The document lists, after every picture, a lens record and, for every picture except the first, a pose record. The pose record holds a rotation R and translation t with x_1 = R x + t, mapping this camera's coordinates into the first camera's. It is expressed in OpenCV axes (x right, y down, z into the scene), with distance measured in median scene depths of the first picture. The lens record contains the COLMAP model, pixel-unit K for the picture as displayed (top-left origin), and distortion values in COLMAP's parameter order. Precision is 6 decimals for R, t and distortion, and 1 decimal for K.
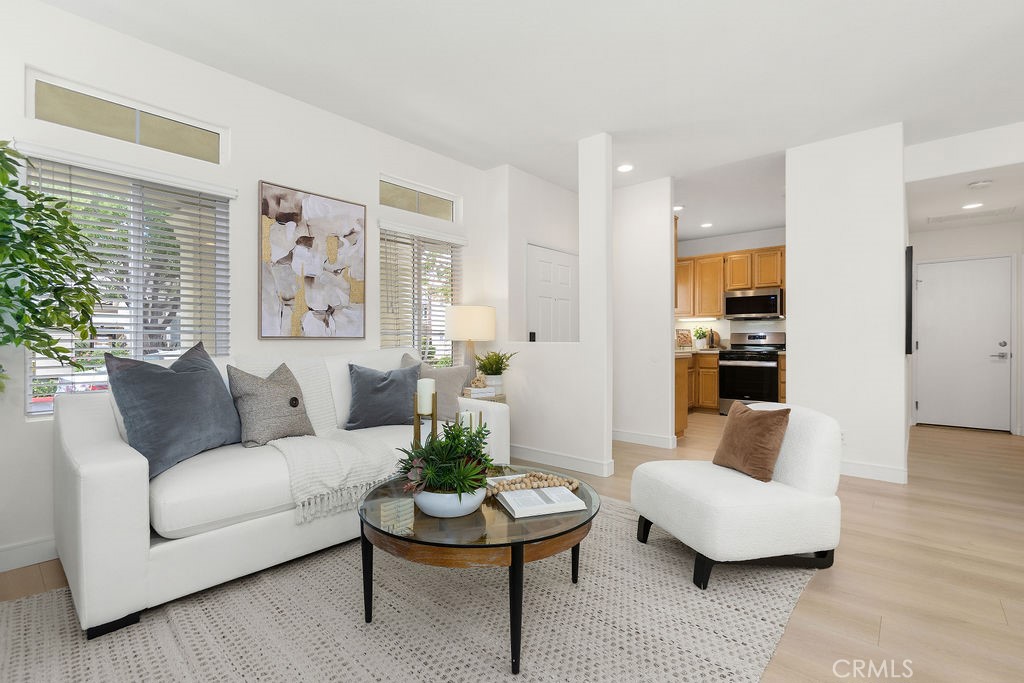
lens RADIAL K [[474.7, 0, 513.0], [0, 474.7, 344.6], [0, 0, 1]] dist [-0.013988, -0.000088]
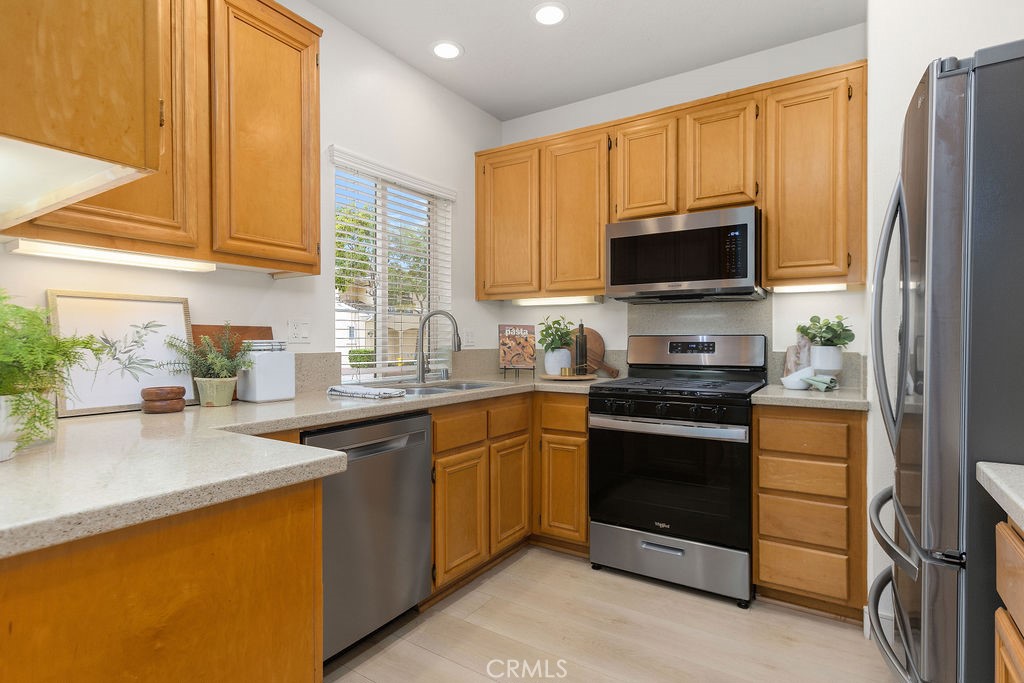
lens RADIAL K [[529.3, 0, 510.0], [0, 529.3, 340.3], [0, 0, 1]] dist [-0.002844, 0.002811]
pose [[0.997023, -0.010254, 0.076425, 0.341647], [0.010384, 0.999945, -0.001316, -0.020599], [-0.076407, 0.002106, 0.997074, 0.601478]]
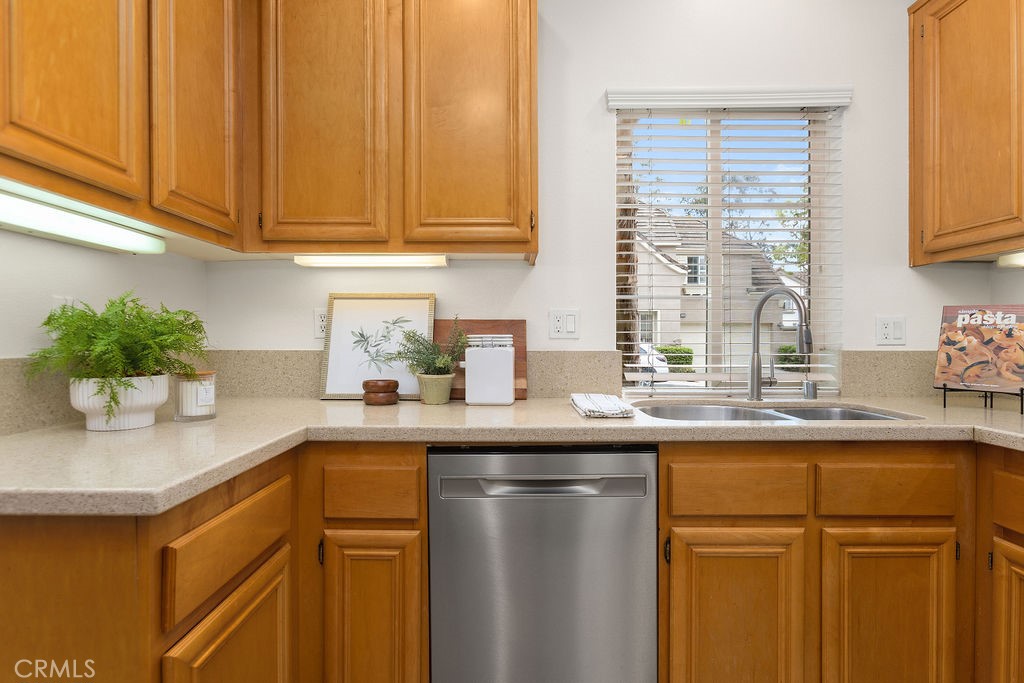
lens RADIAL K [[529.3, 0, 511.8], [0, 529.3, 337.5], [0, 0, 1]] dist [-0.002844, 0.002811]
pose [[0.613292, -0.009555, -0.789799, 0.438366], [0.003946, 0.999951, -0.009032, -0.018882], [0.789847, 0.002423, 0.613300, 0.750621]]
